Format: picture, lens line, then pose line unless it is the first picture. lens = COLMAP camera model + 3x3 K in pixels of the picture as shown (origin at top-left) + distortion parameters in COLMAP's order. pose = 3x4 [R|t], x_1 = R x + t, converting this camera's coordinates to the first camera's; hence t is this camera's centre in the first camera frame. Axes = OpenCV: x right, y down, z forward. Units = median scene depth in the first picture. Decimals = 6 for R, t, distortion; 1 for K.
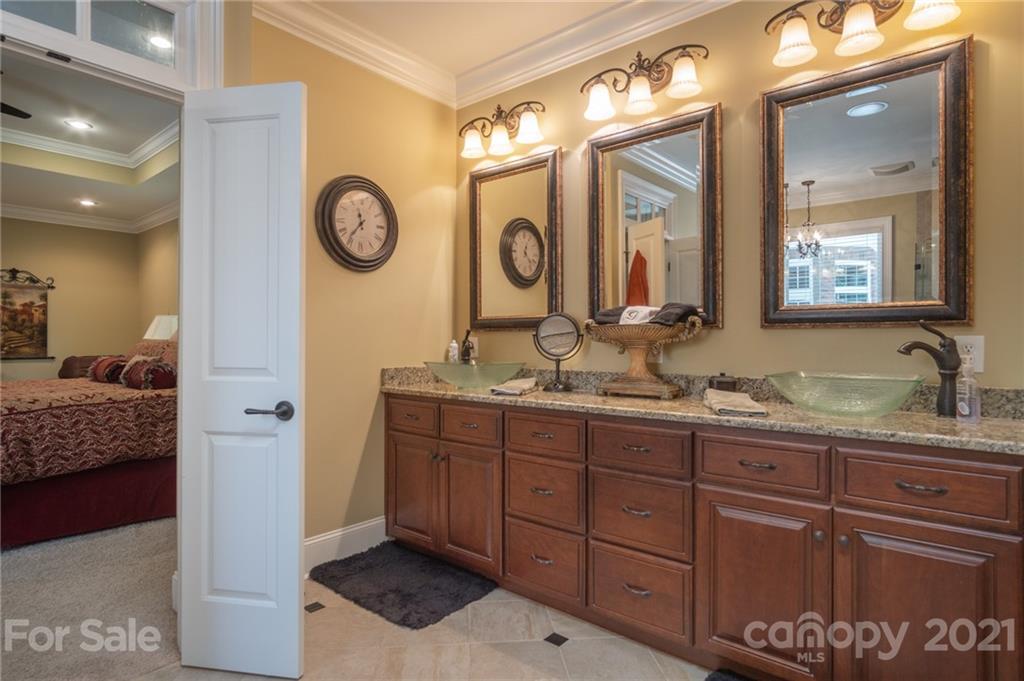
lens RADIAL K [[547.5, 0, 517.8], [0, 547.5, 340.7], [0, 0, 1]] dist [-0.015935, 0.005929]
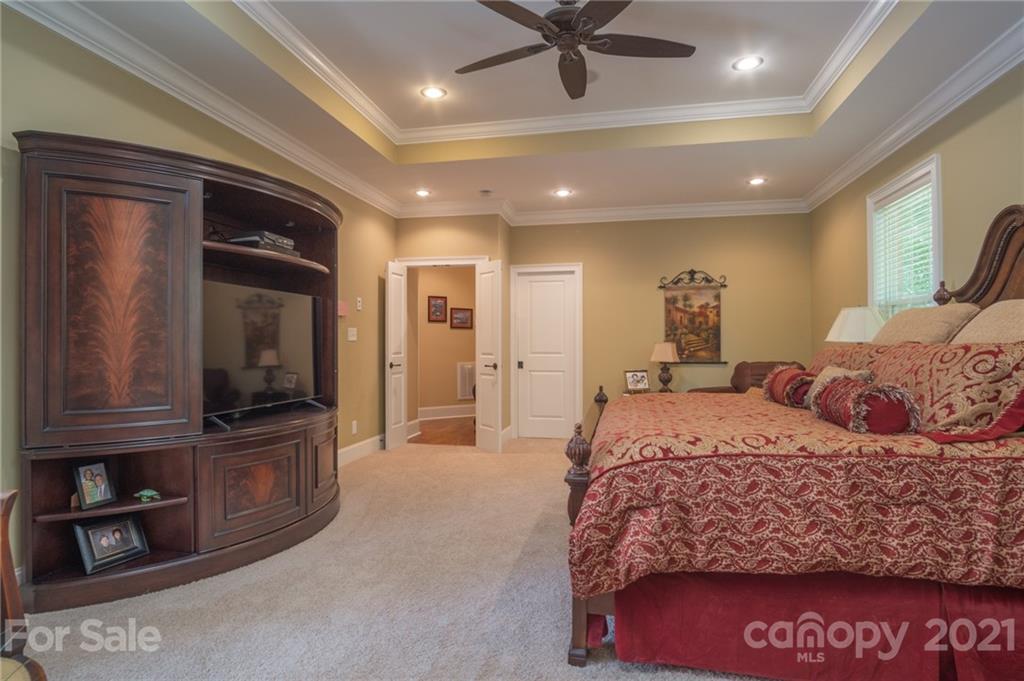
lens RADIAL K [[547.5, 0, 515.7], [0, 547.5, 342.0], [0, 0, 1]] dist [-0.015935, 0.005929]
pose [[0.471057, -0.006332, -0.882080, -0.344720], [0.004127, 0.999979, -0.004974, -0.000503], [0.882093, -0.001297, 0.471073, 0.415354]]
